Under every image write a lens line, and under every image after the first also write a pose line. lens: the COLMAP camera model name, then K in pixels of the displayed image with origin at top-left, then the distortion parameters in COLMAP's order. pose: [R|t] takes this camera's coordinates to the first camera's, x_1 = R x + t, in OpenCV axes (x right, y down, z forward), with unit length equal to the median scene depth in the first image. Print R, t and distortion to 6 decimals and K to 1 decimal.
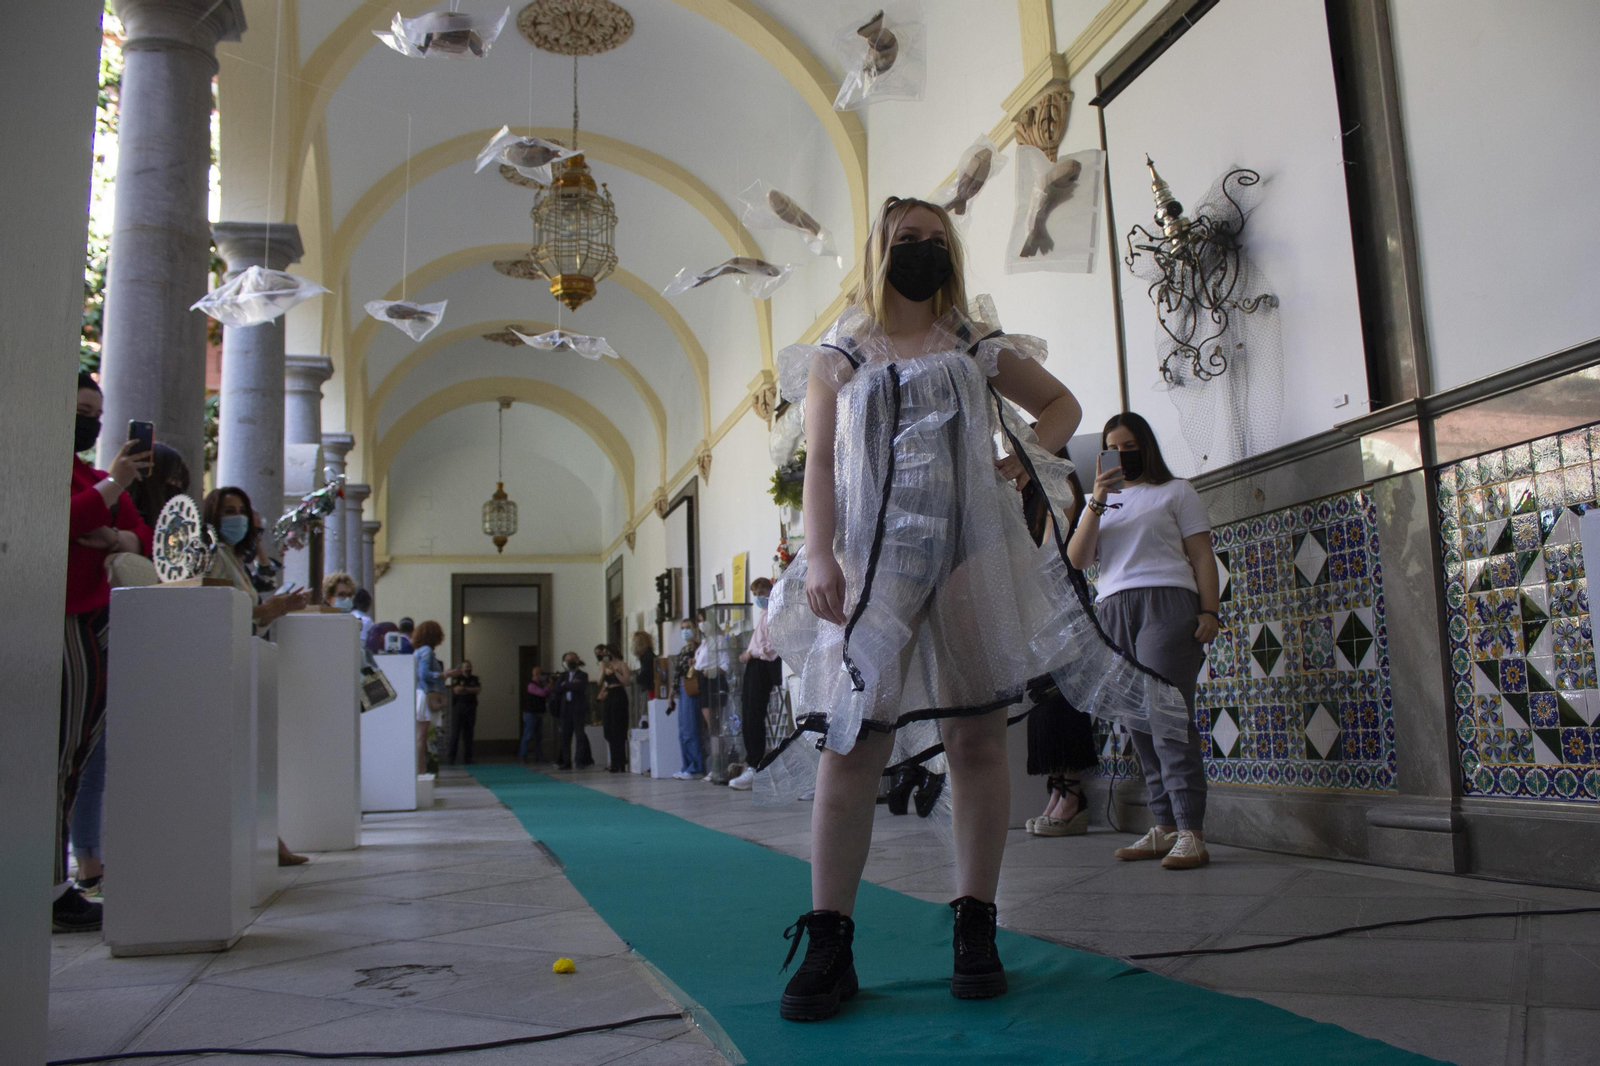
lens RADIAL K [[1314.0, 0, 802.8], [0, 1314.0, 537.2], [0, 0, 1]] dist [-0.169925, 0.141973]
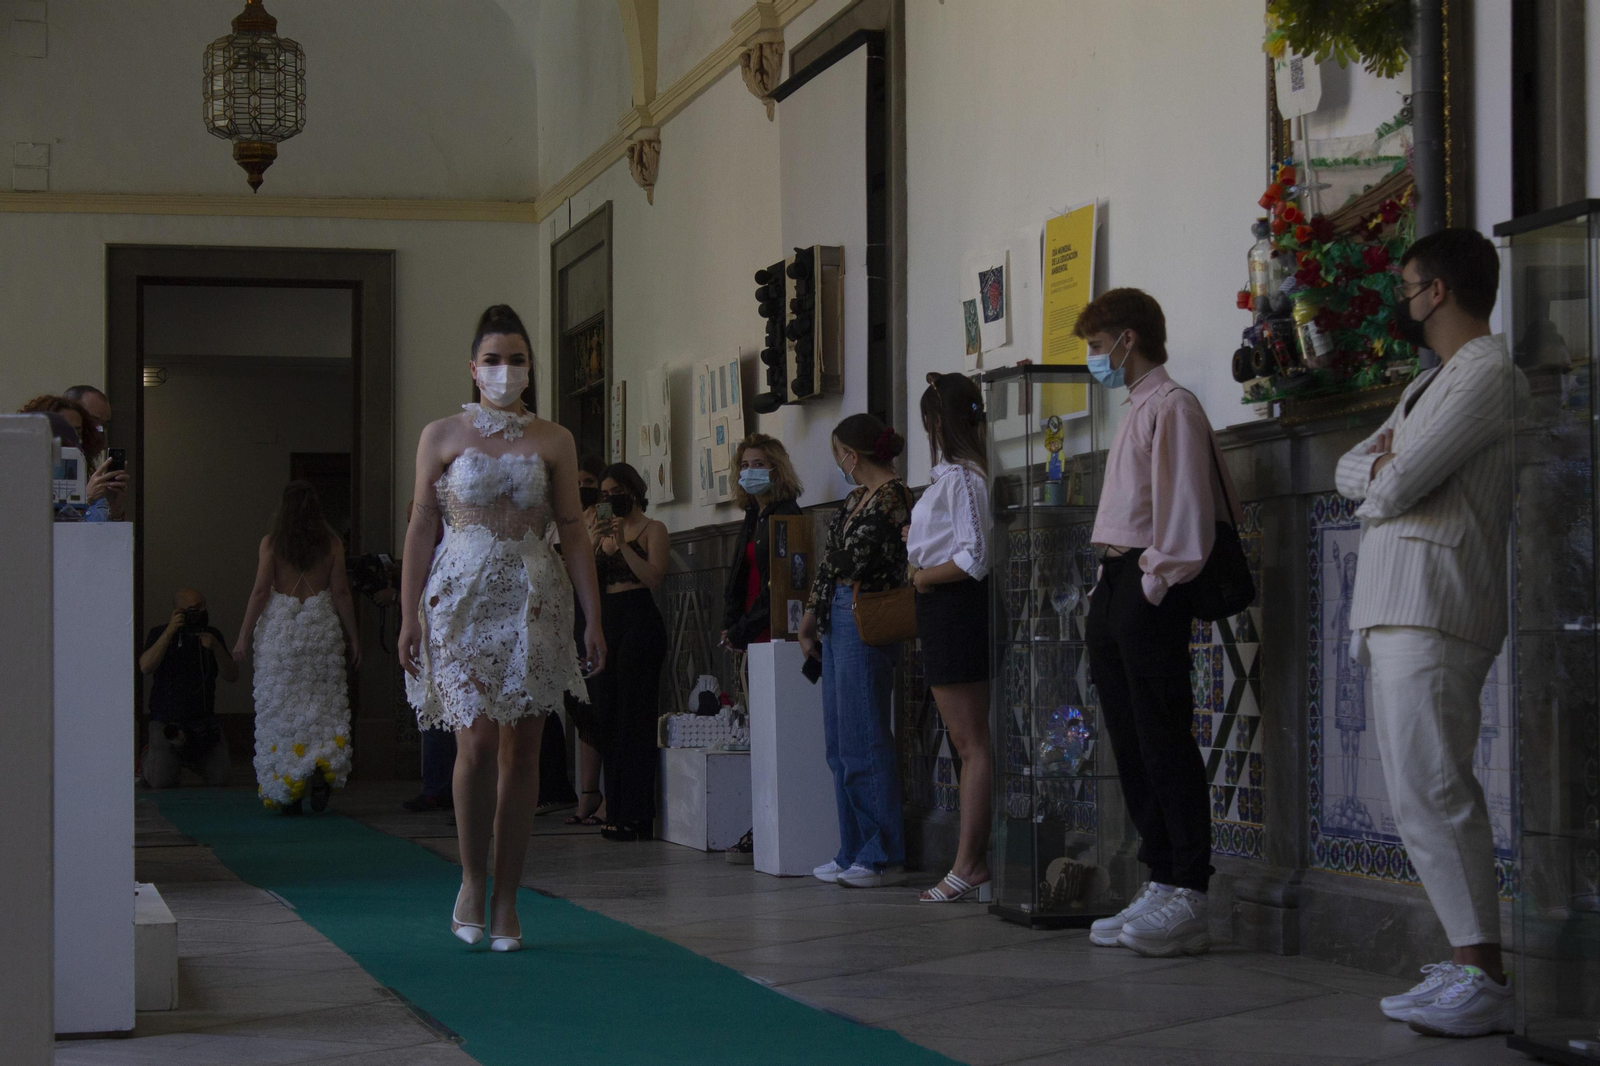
lens RADIAL K [[3430.8, 0, 800.0], [0, 3430.8, 533.0], [0, 0, 1]] dist [0.035782, 0.149049]
pose [[0.998741, 0.026765, -0.042419, -0.130438], [-0.022049, 0.993906, 0.108006, 0.003181], [0.045051, -0.106935, 0.993245, 0.244842]]
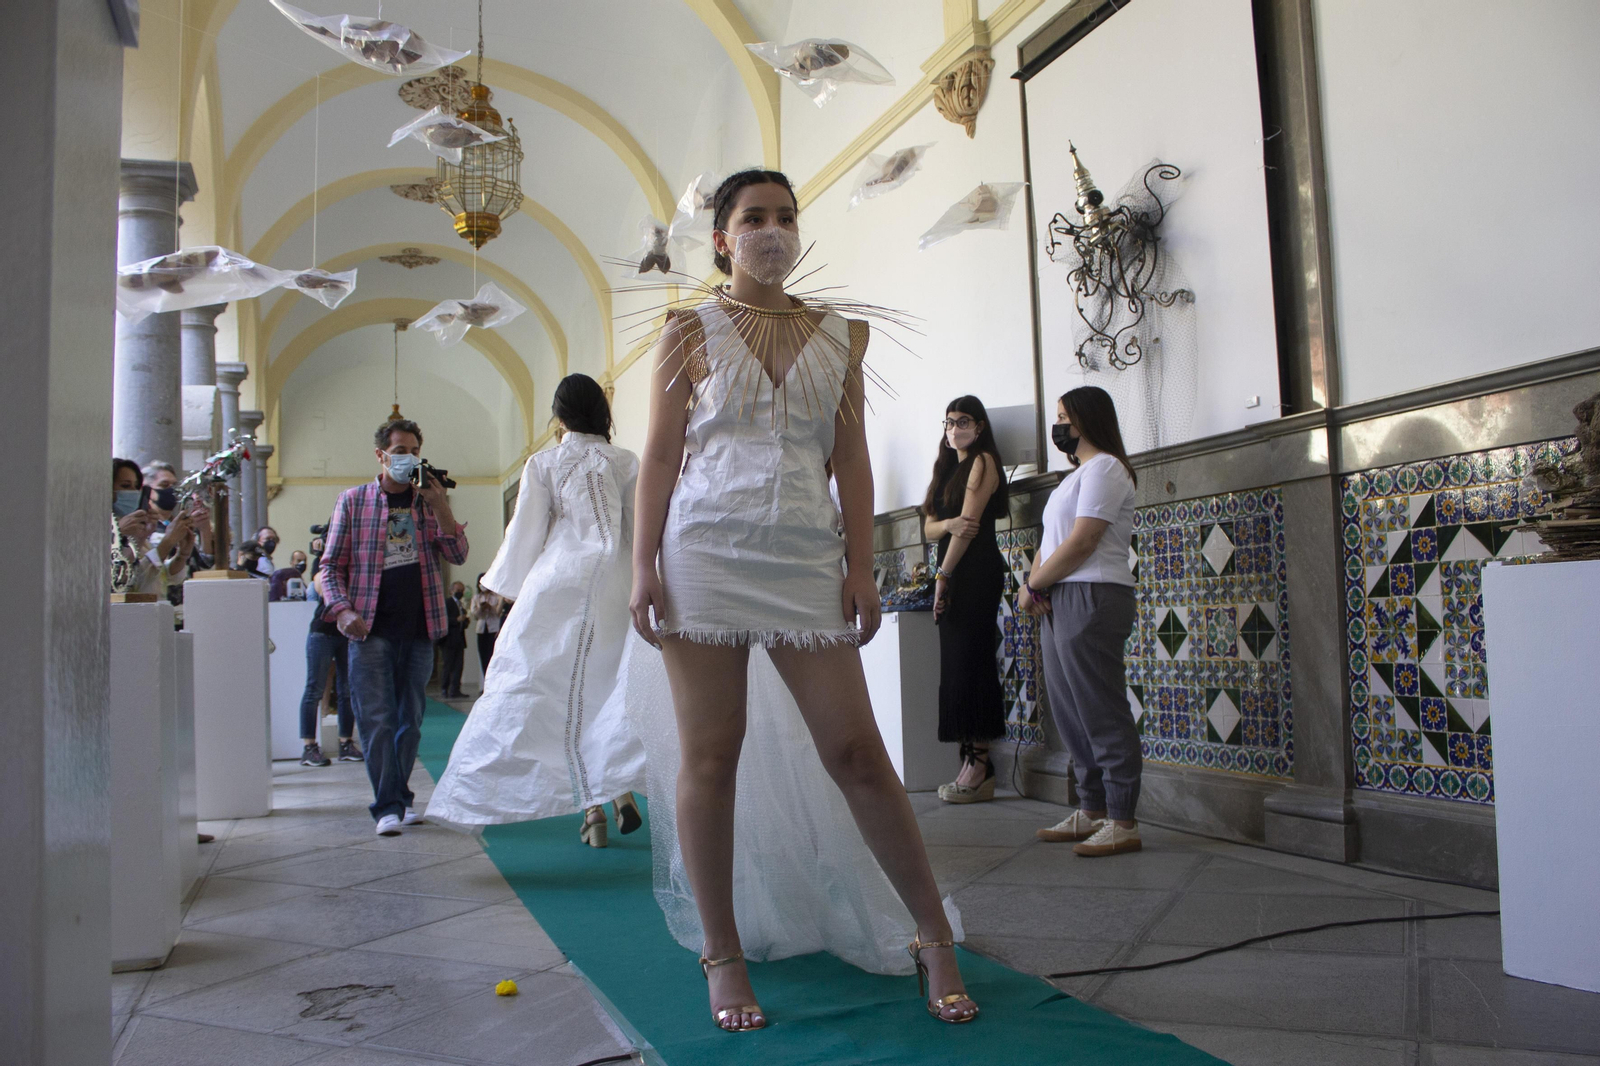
lens RADIAL K [[1314.0, 0, 802.8], [0, 1314.0, 537.2], [0, 0, 1]] dist [-0.169925, 0.141973]
pose [[0.996714, 0.006325, 0.080751, -0.012078], [-0.011852, 0.997605, 0.068149, -0.034523], [-0.080126, -0.068882, 0.994402, -0.004056]]
